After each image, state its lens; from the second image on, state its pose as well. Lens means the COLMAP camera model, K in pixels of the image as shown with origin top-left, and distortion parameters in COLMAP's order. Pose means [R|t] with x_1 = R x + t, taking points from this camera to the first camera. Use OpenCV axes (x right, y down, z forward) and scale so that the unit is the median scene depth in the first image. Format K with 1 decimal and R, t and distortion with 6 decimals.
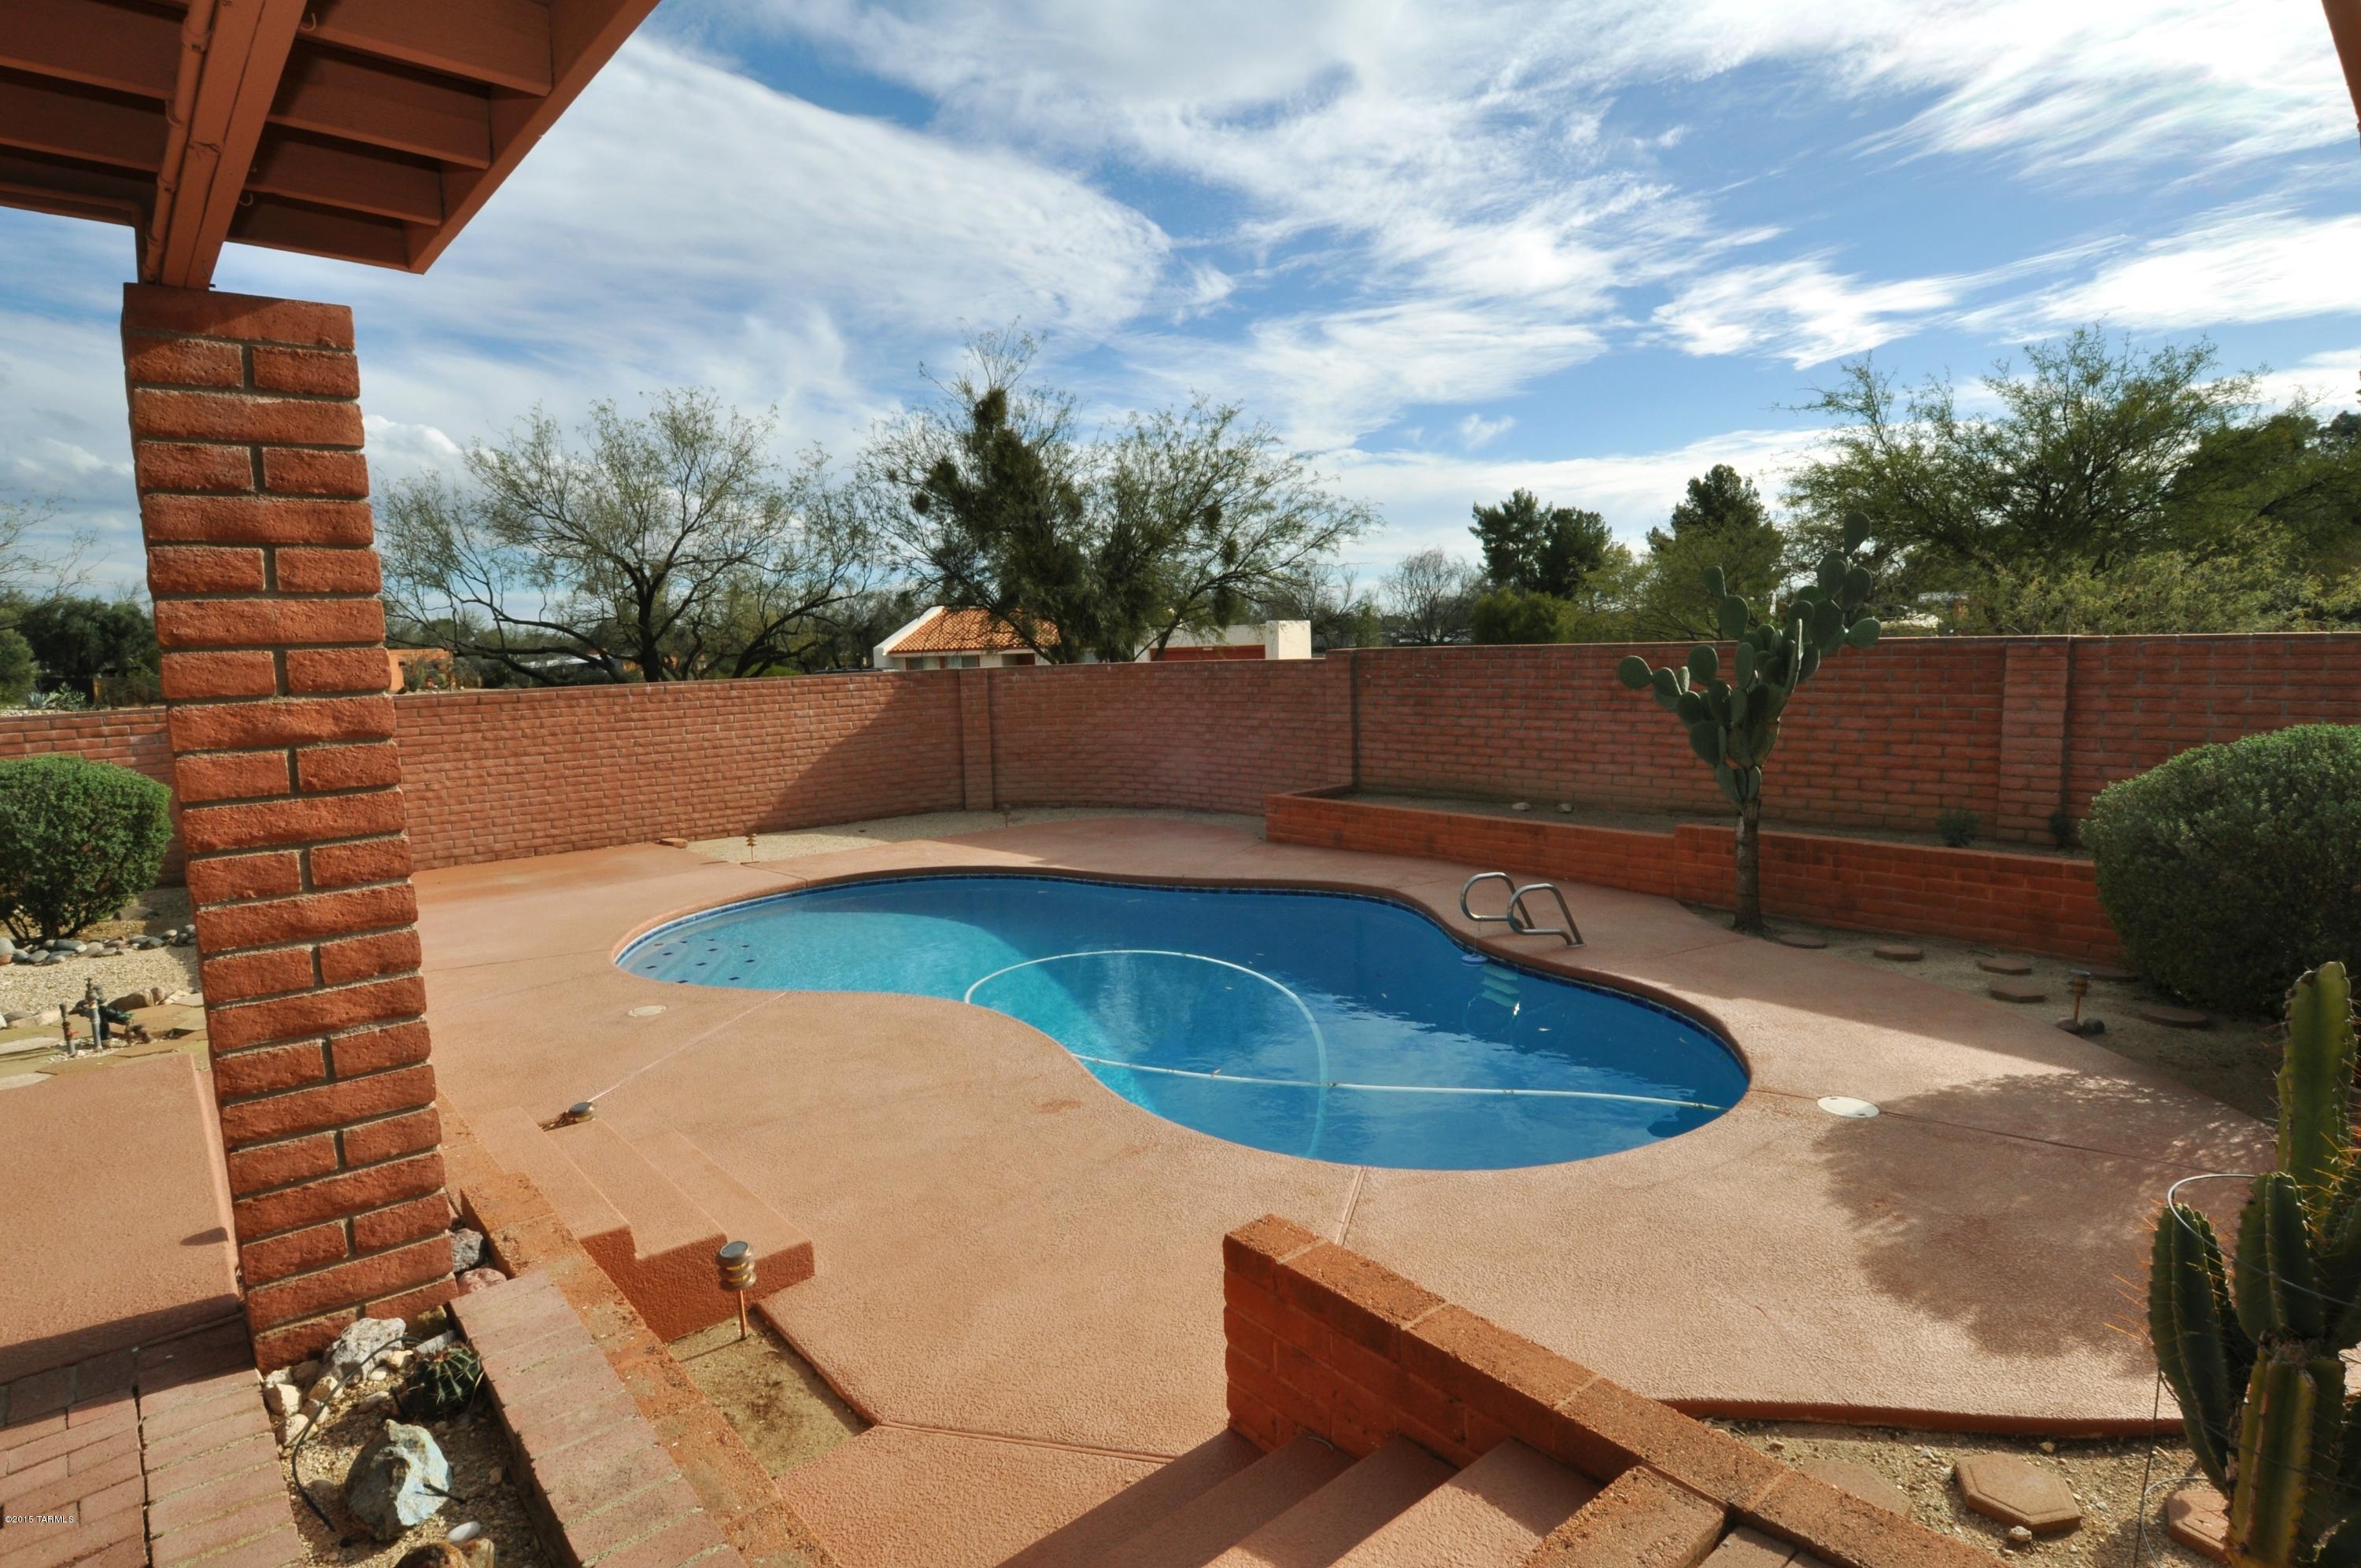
lens RADIAL K [[1259.1, 0, 1182.0], [0, 1259.1, 787.9], [0, 0, 1]] dist [-0.000277, -0.000094]
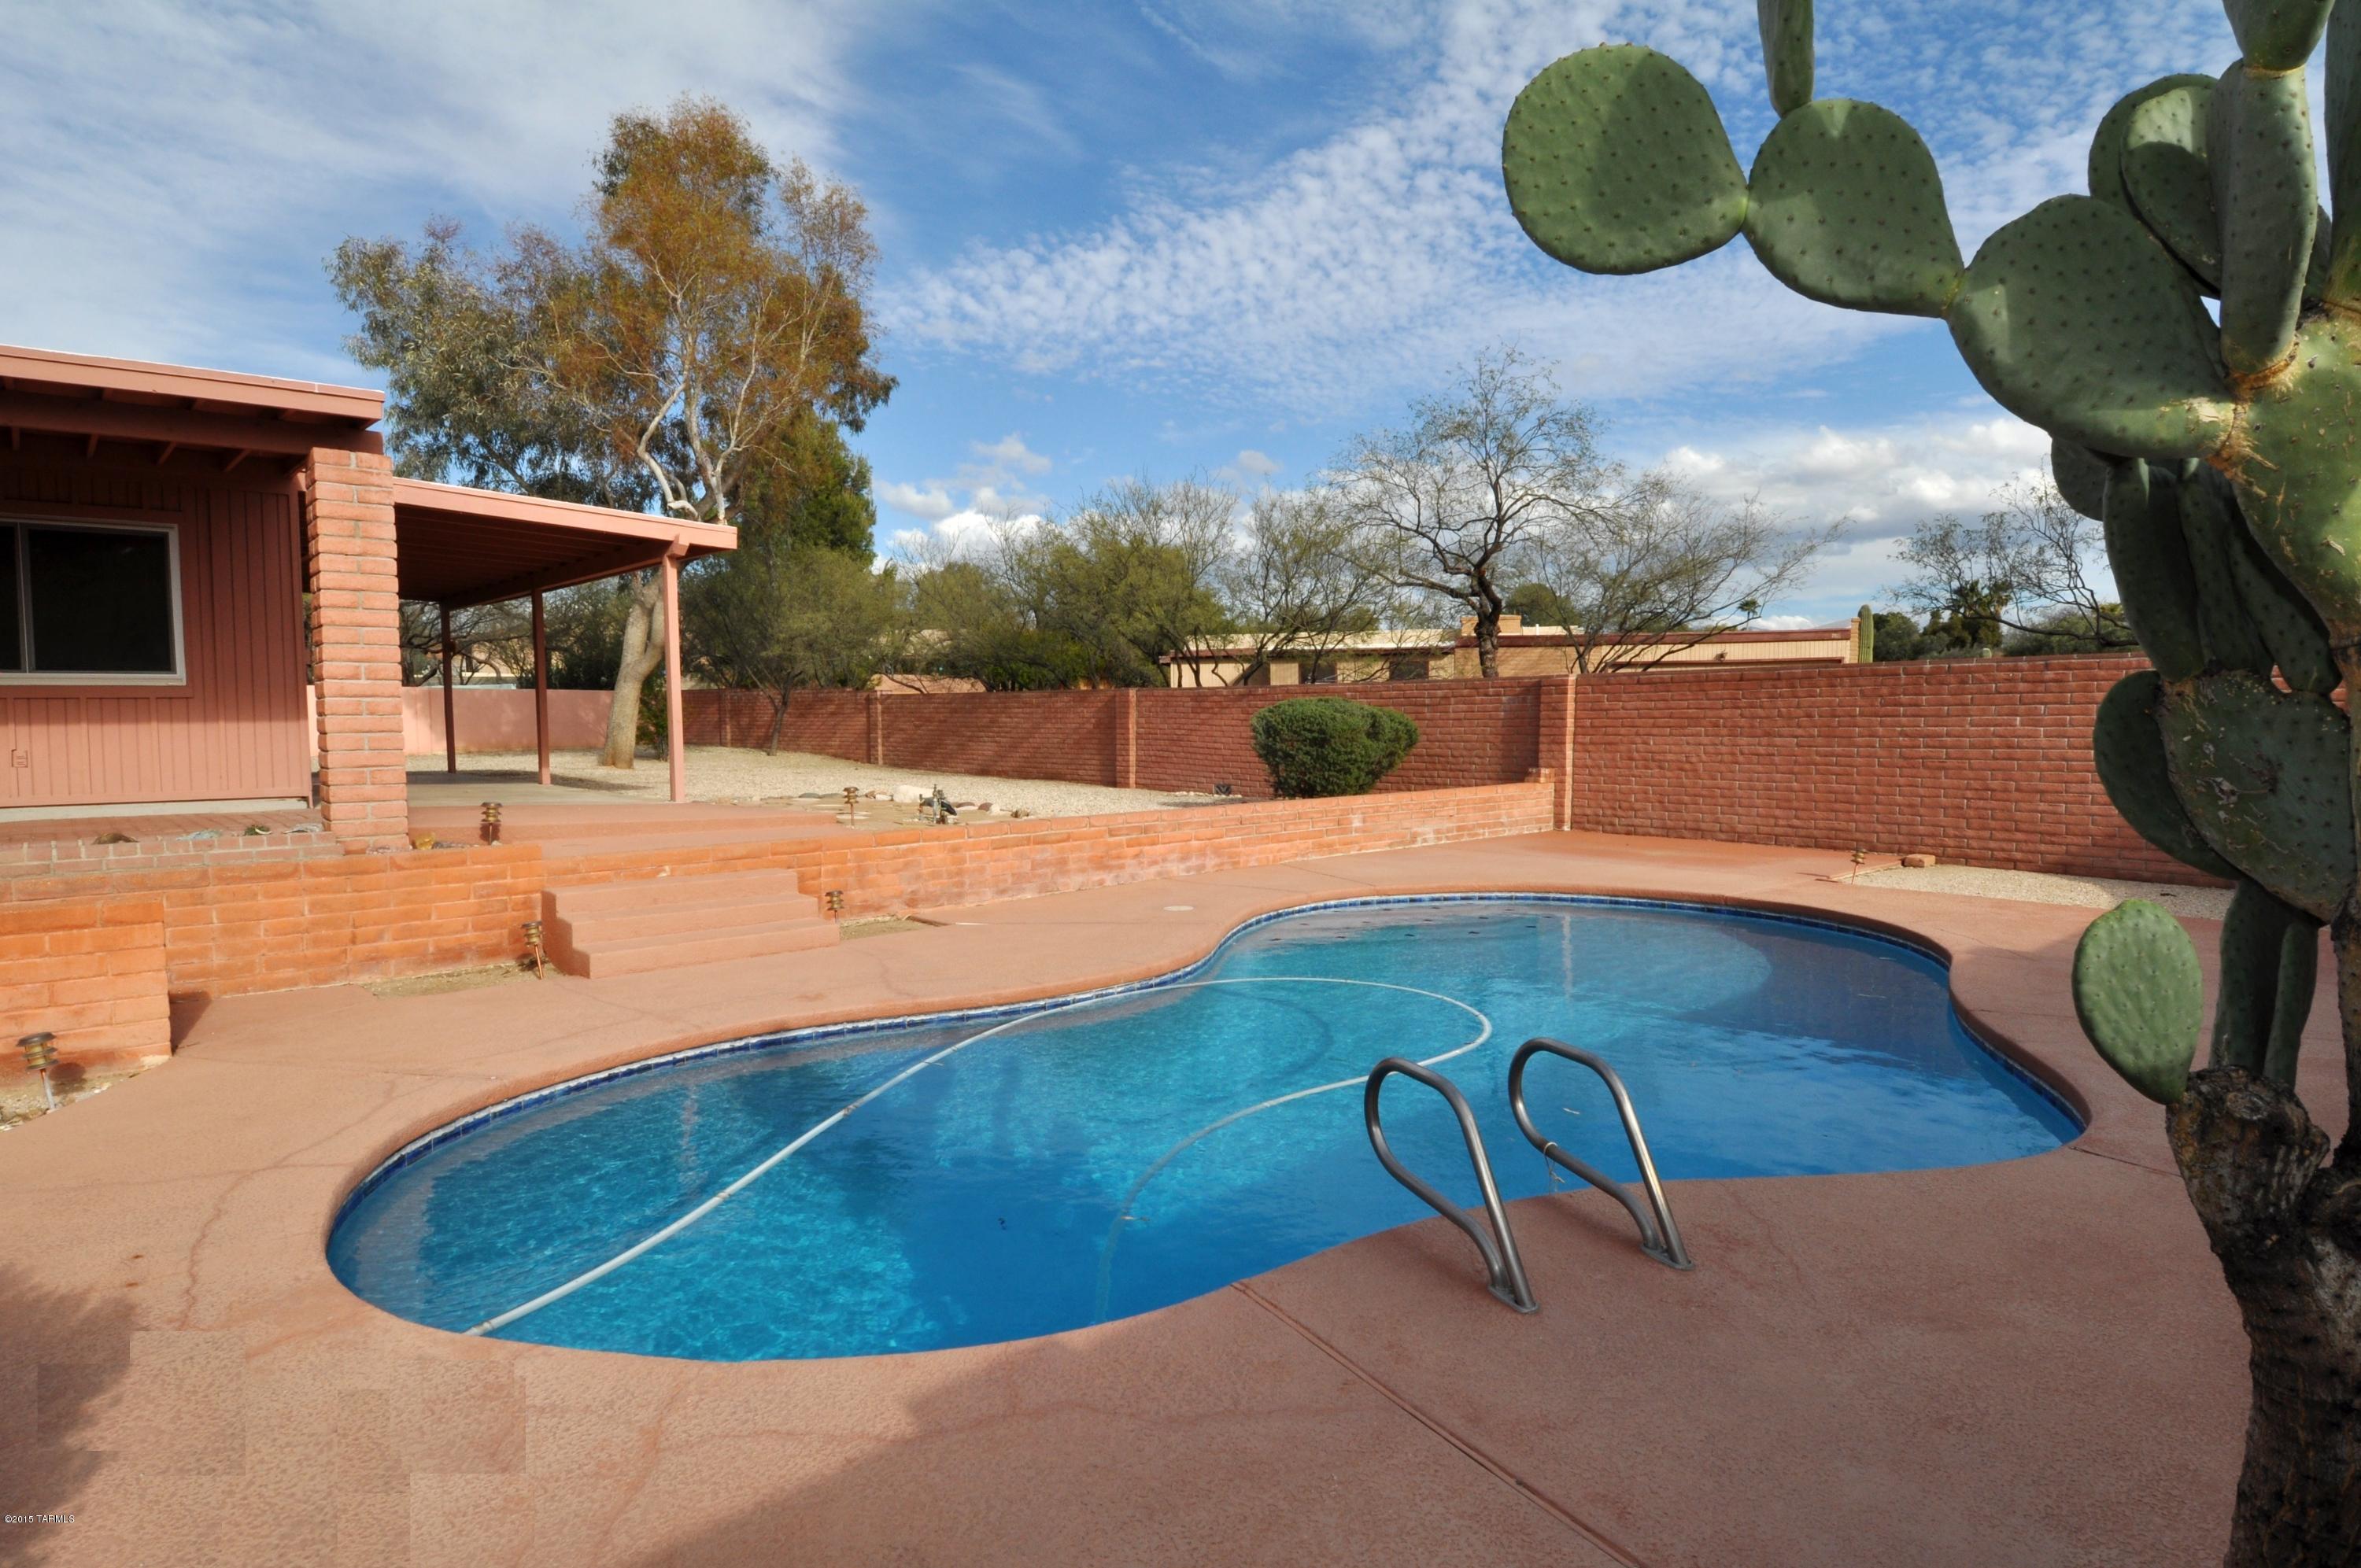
lens RADIAL K [[1259.1, 0, 1177.0], [0, 1259.1, 783.5], [0, 0, 1]] dist [-0.000277, -0.000094]
pose [[-0.025008, 0.081288, -0.996377, 0.425796], [-0.112453, 0.990134, 0.083601, -0.019202], [0.993342, 0.114136, -0.015620, 0.577546]]
